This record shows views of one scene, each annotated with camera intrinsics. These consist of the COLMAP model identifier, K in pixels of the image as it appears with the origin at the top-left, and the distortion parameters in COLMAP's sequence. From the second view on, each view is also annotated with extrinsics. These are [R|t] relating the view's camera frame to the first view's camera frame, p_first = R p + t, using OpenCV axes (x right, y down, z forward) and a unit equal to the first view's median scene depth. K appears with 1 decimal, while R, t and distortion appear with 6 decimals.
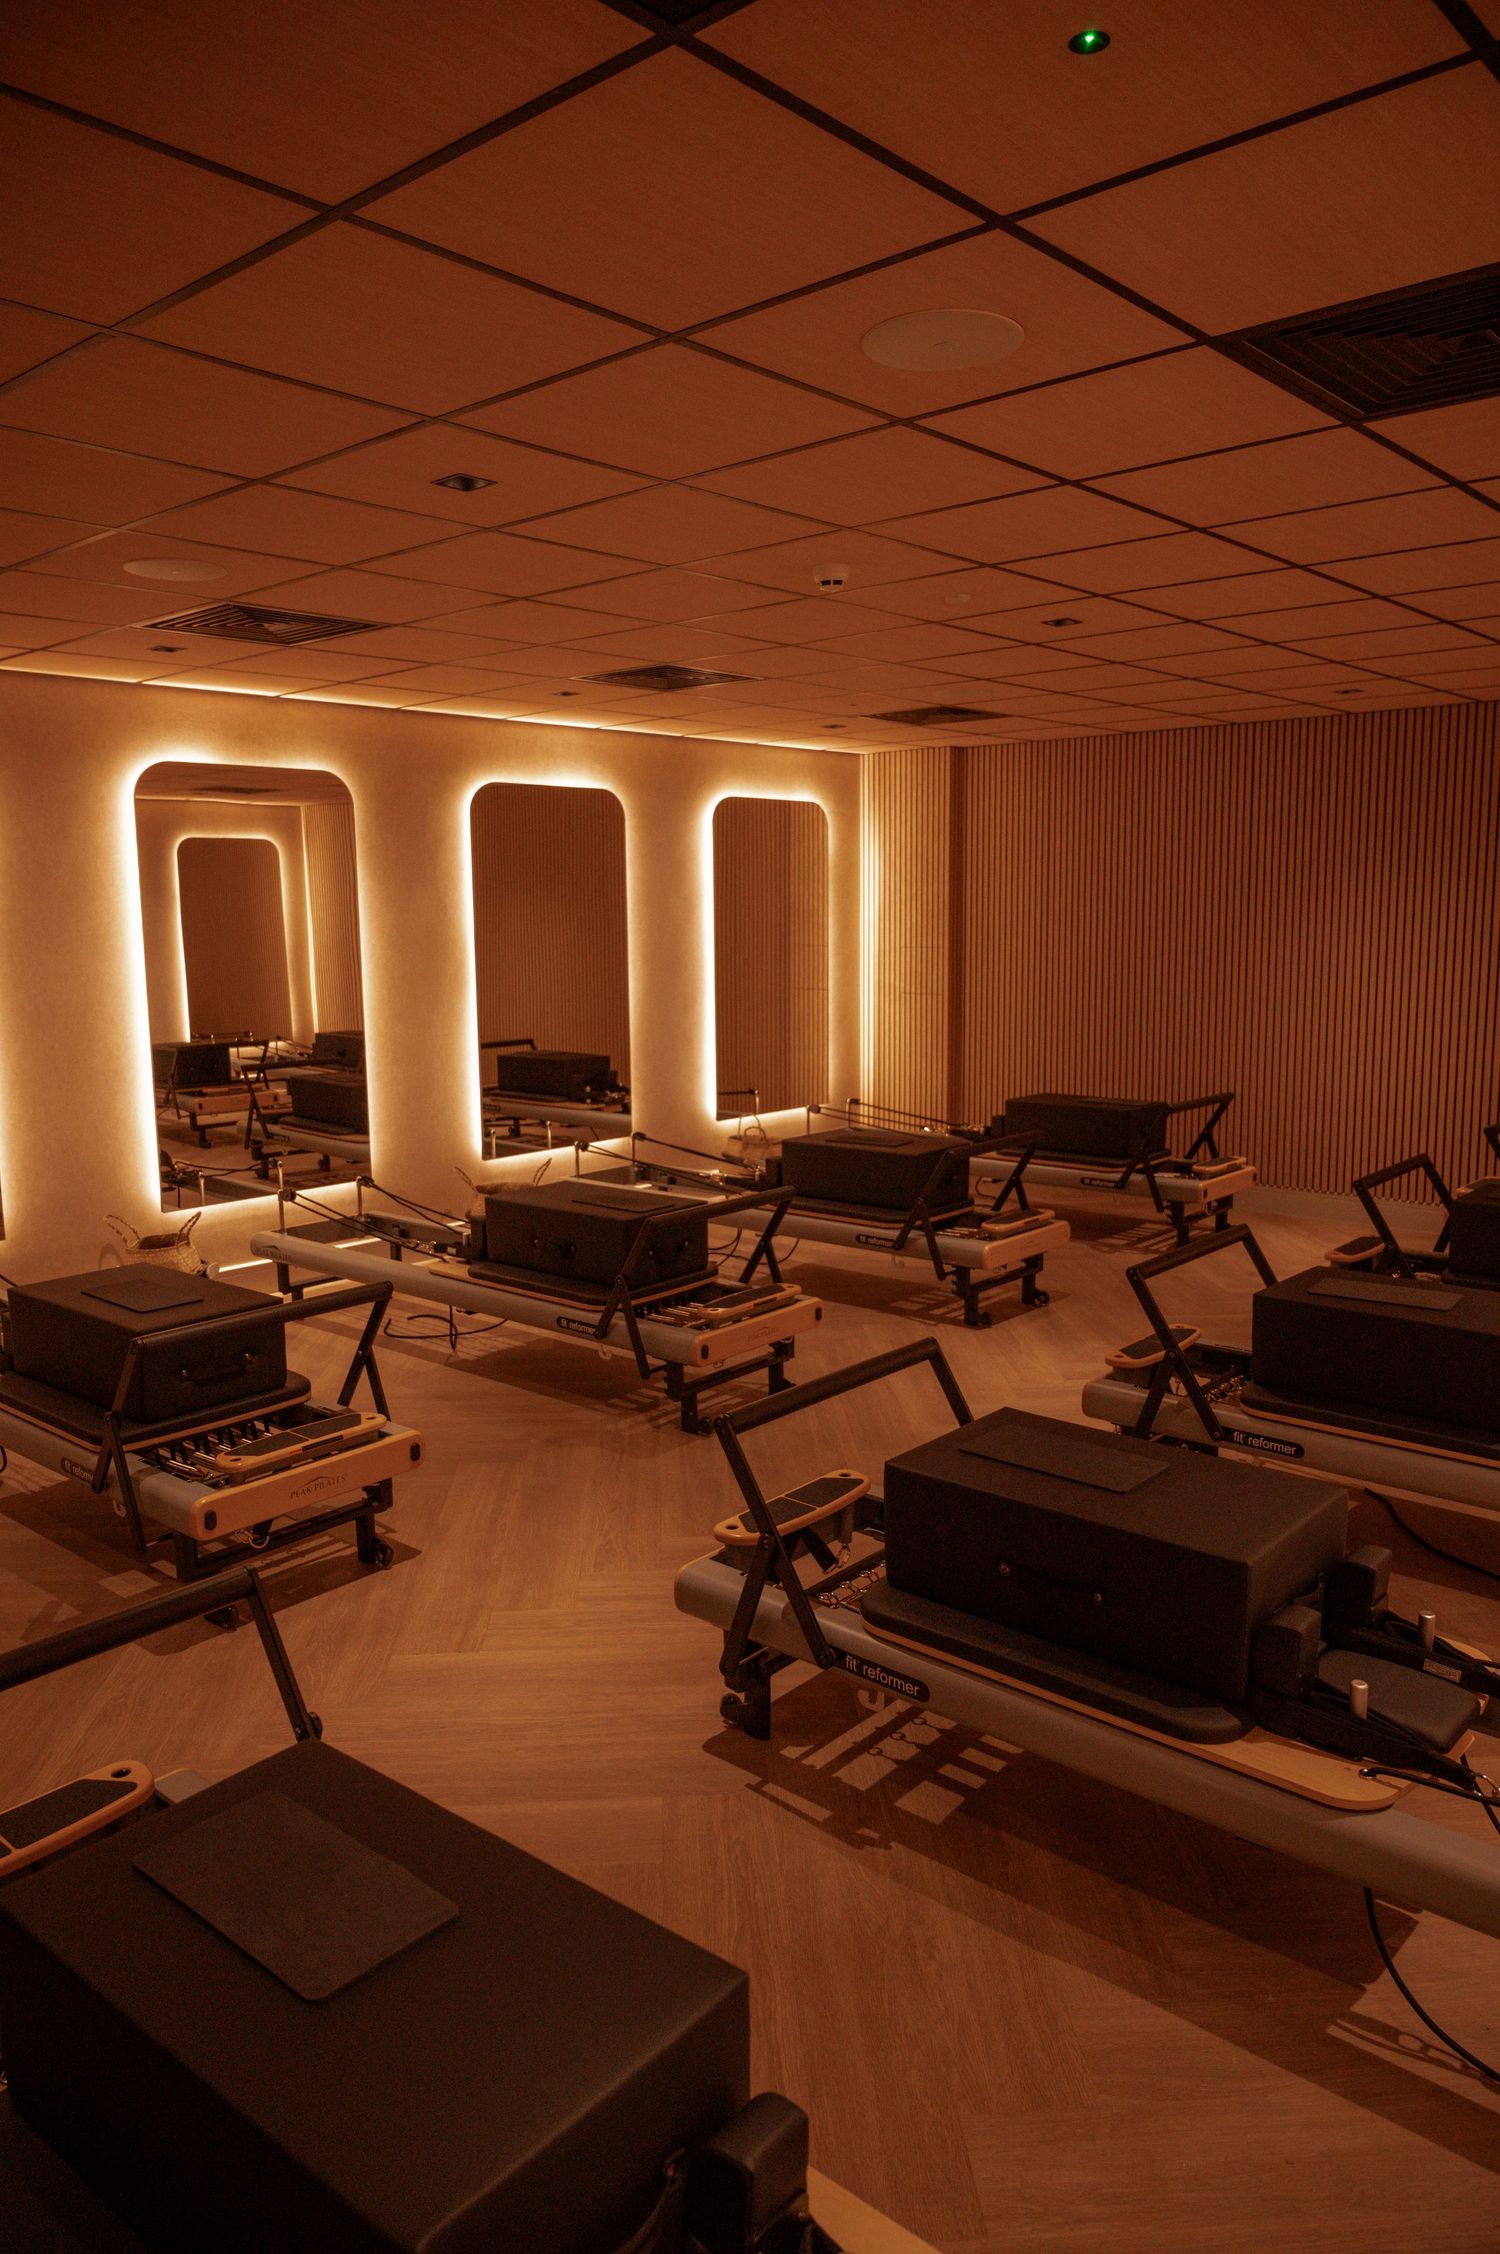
lens RADIAL K [[1547.8, 0, 759.9], [0, 1547.8, 1131.6], [0, 0, 1]] dist [-0.007479, 0.005555]
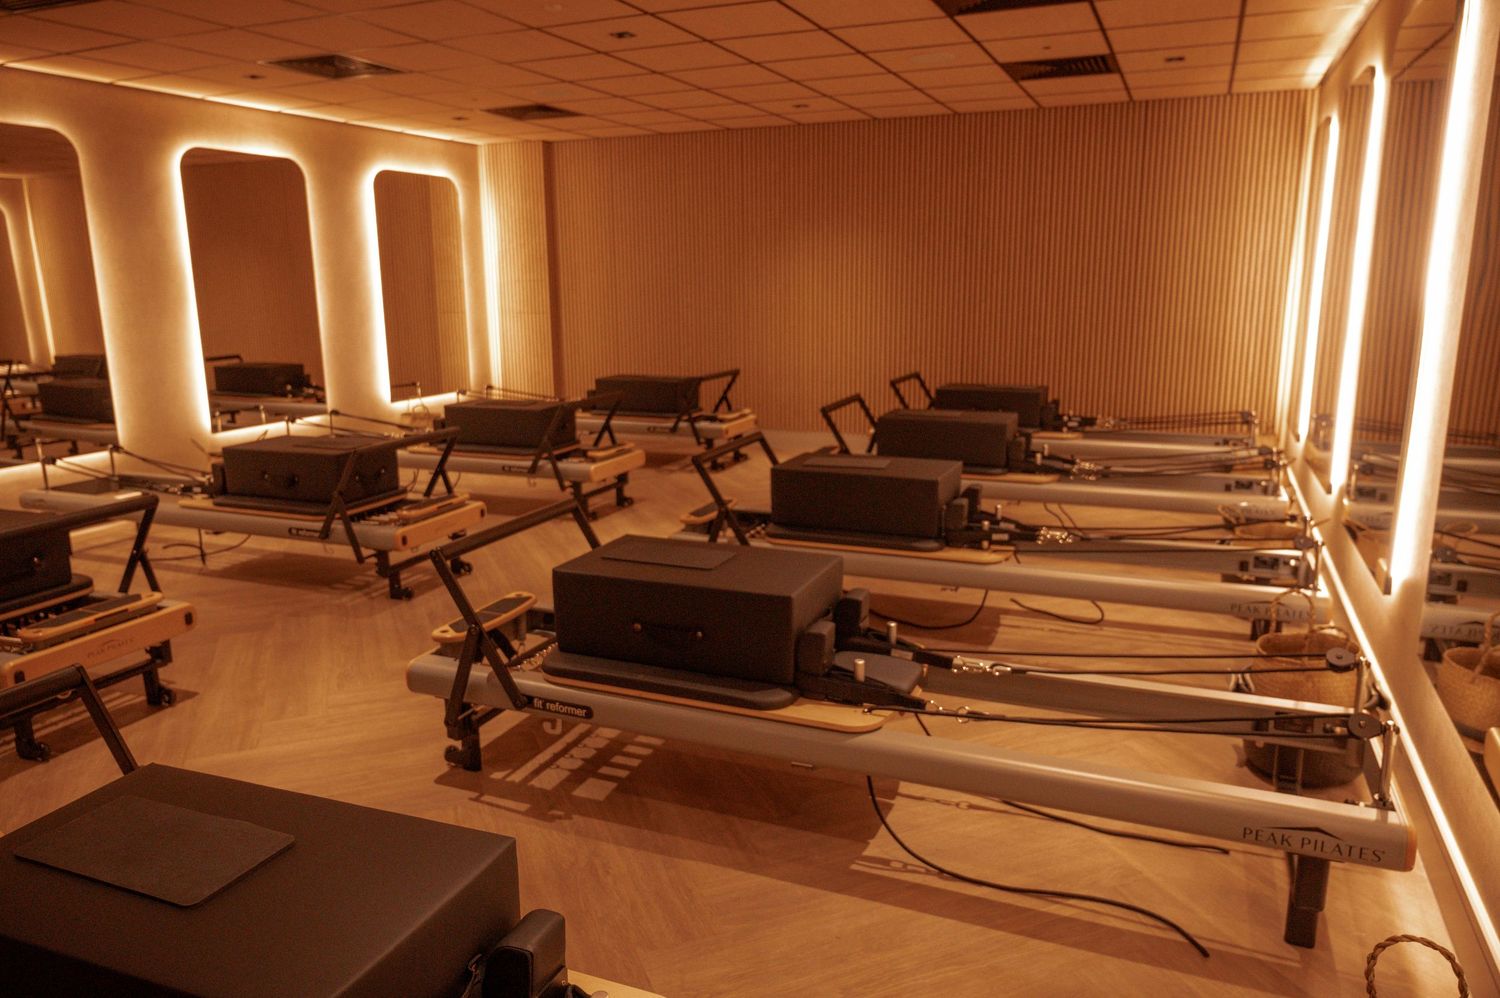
lens RADIAL K [[1030.1, 0, 748.7], [0, 1030.1, 499.1], [0, 0, 1]] dist [-0.007479, 0.005555]
pose [[0.949102, -0.065705, 0.308039, -0.029044], [0.045513, 0.996345, 0.072288, 0.061008], [-0.311663, -0.054589, 0.948623, 0.005988]]
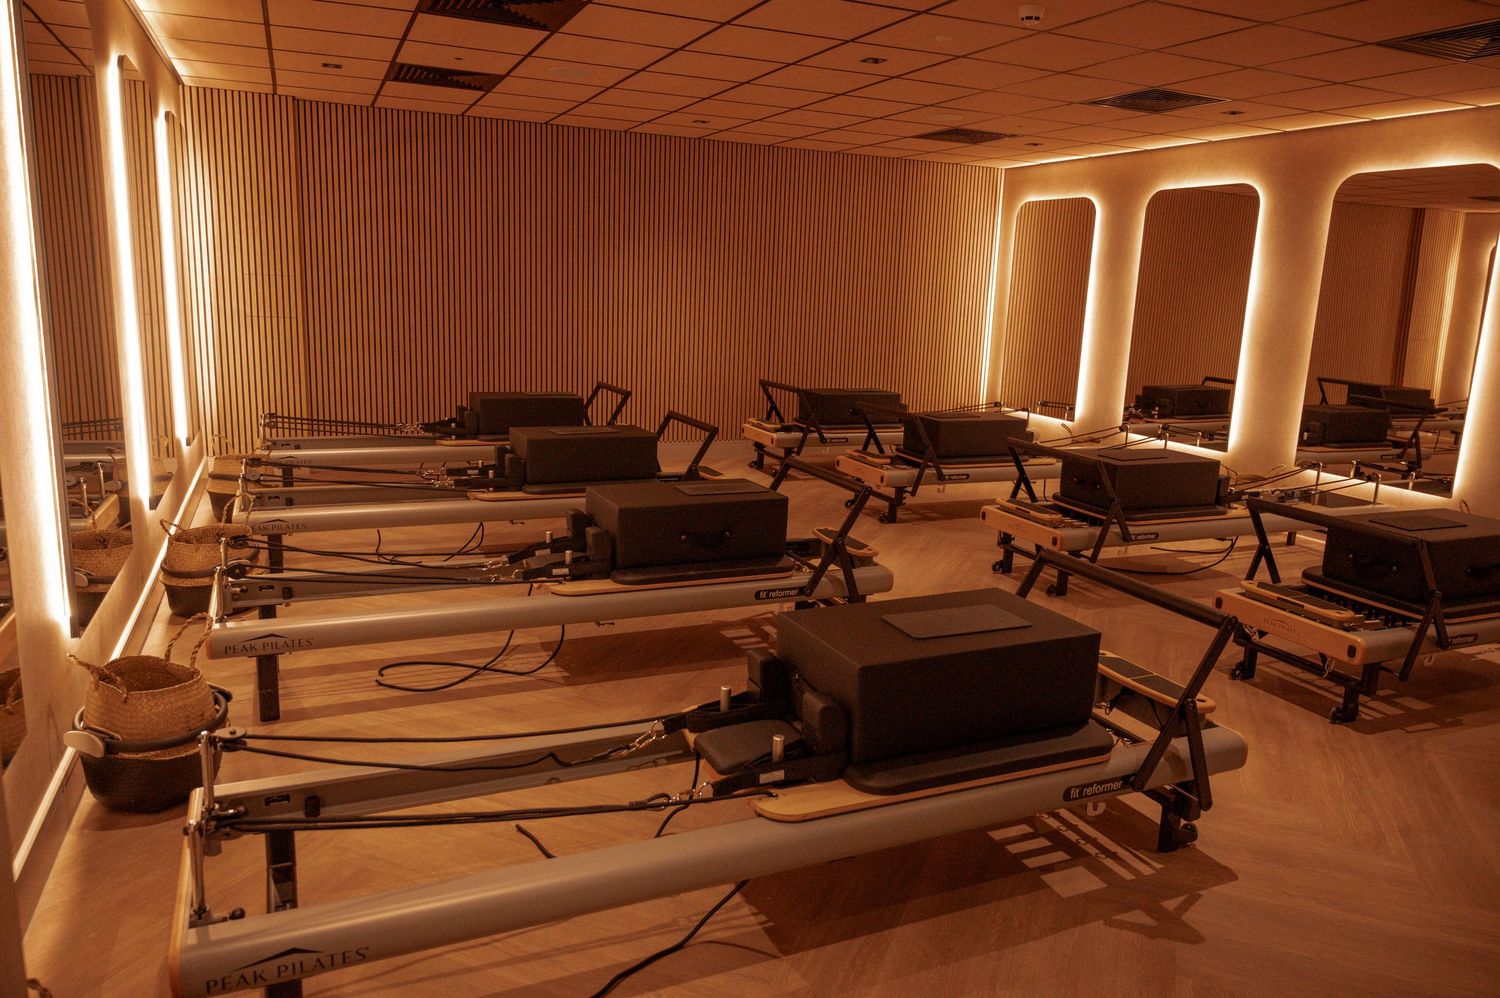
lens RADIAL K [[1030.1, 0, 750.3], [0, 1030.1, 494.7], [0, 0, 1]] dist [-0.007479, 0.005555]
pose [[0.421815, -0.151115, 0.894000, -1.049379], [0.086489, 0.988223, 0.126234, -0.062264], [-0.902547, 0.024074, 0.429917, 0.881363]]
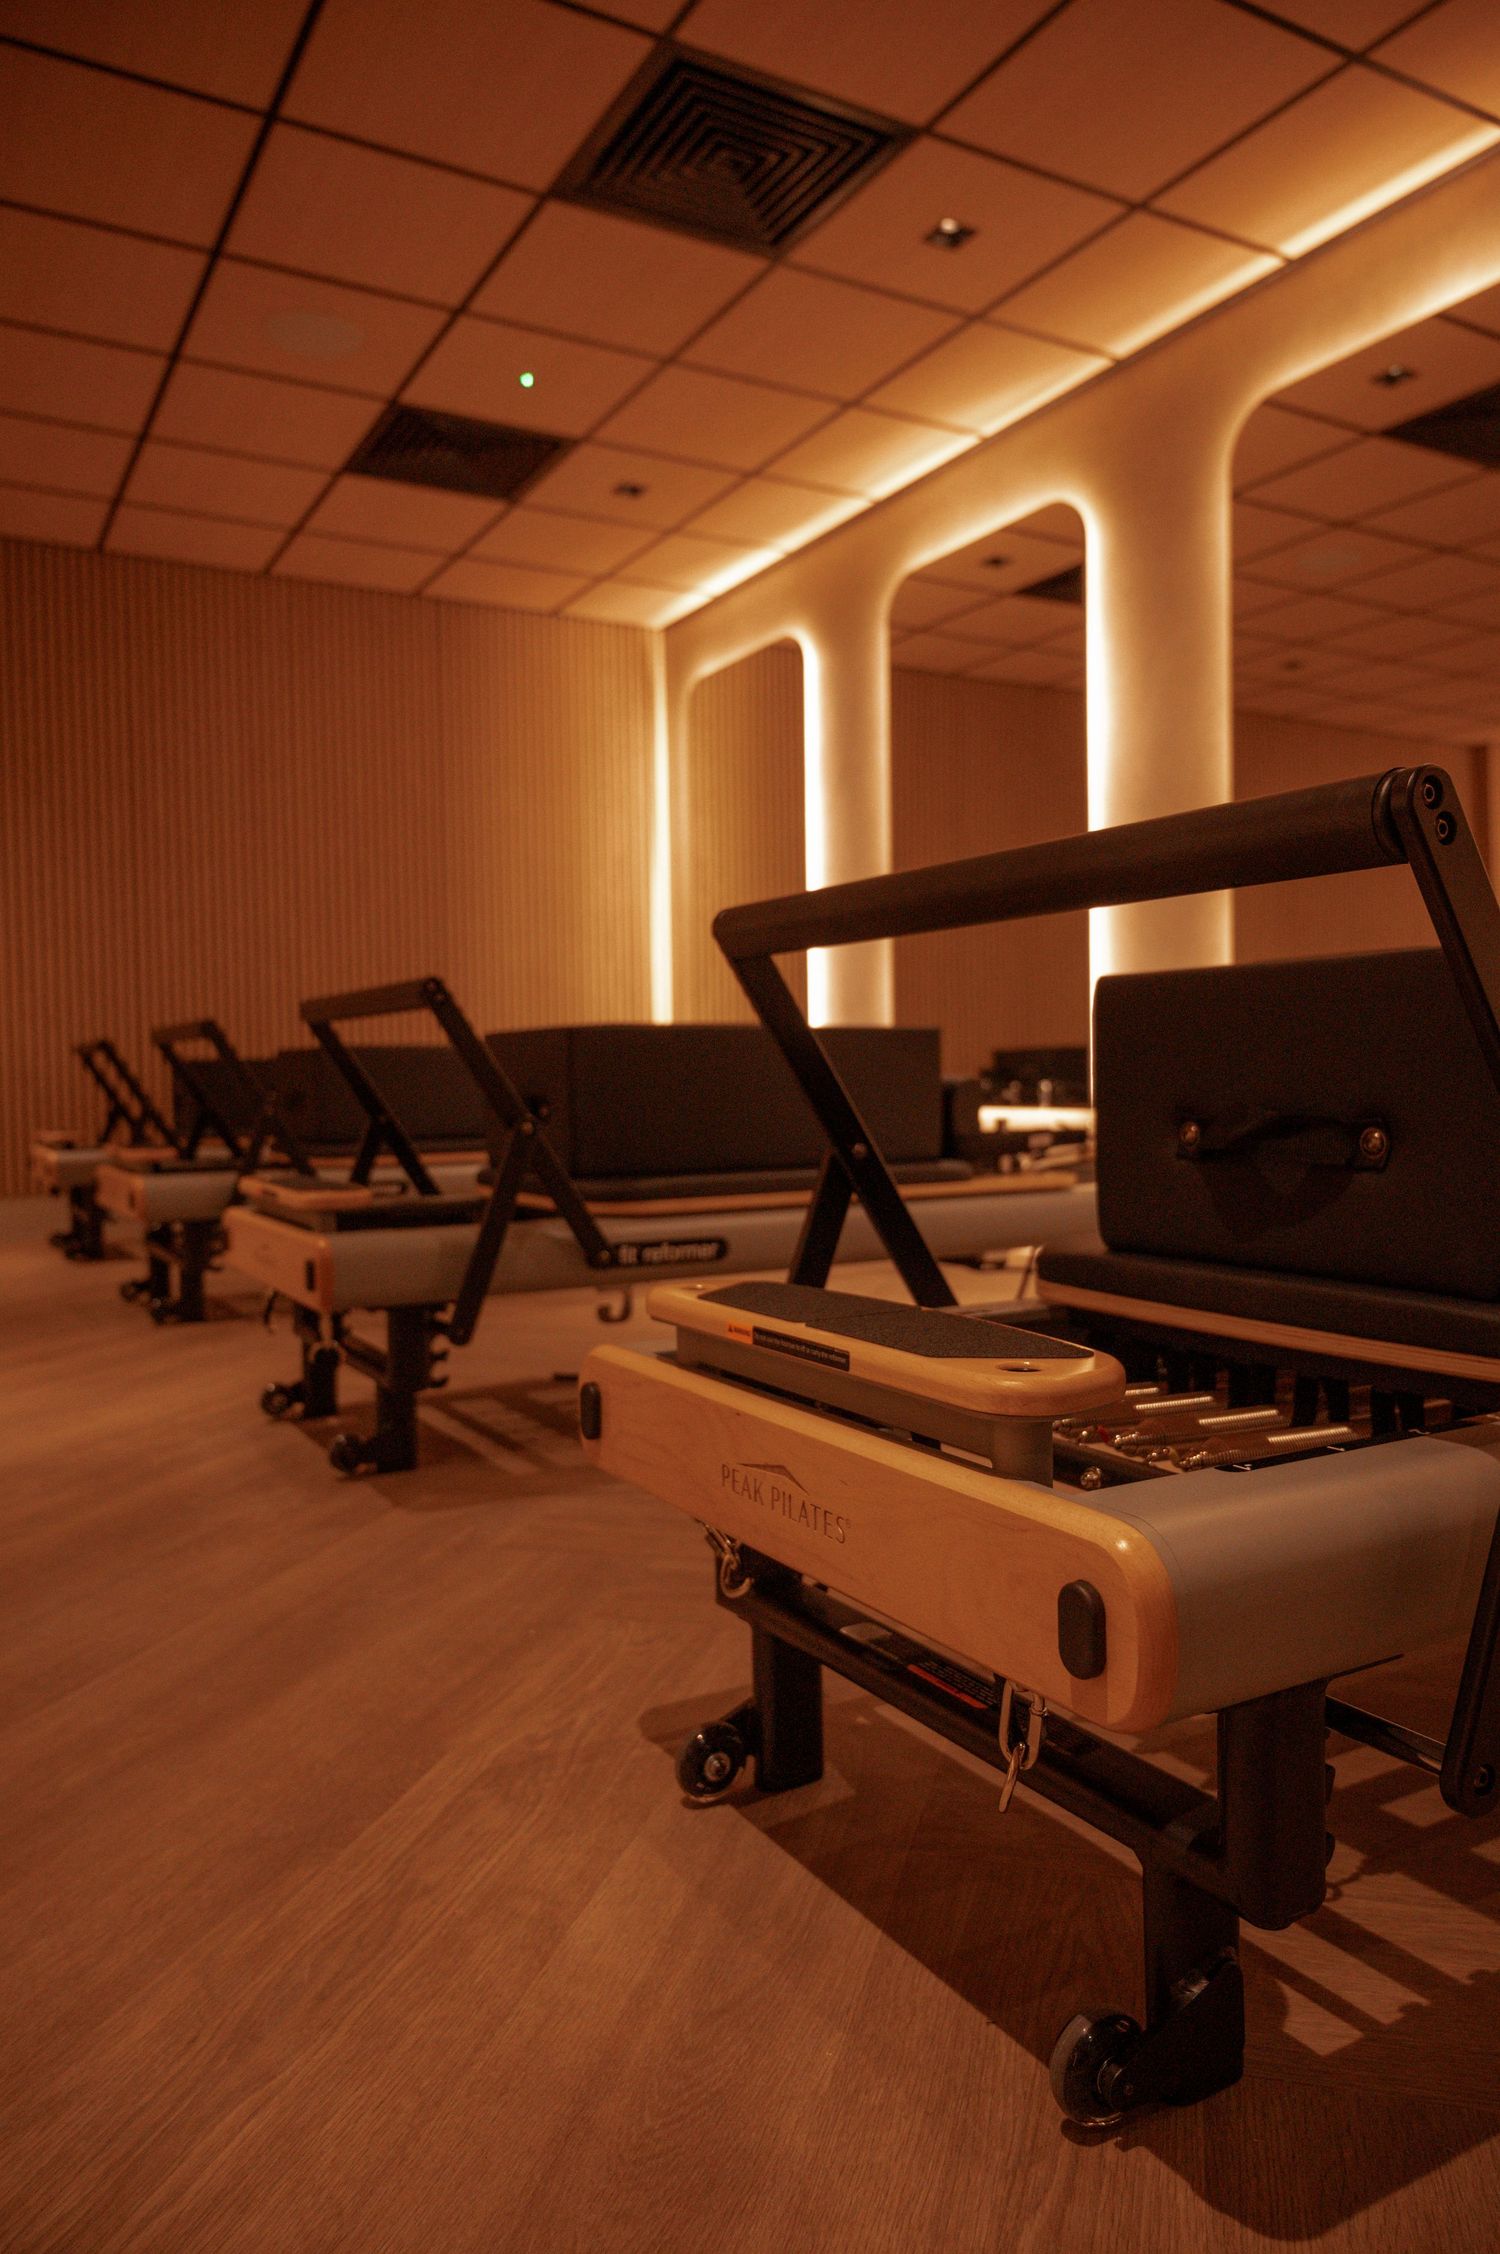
lens RADIAL K [[1547.8, 0, 767.0], [0, 1547.8, 1133.1], [0, 0, 1]] dist [-0.007479, 0.005555]
pose [[0.320245, -0.023707, 0.947038, -0.227827], [0.147185, 0.988792, -0.025019, 0.173224], [-0.935831, 0.147402, 0.320145, 0.763368]]
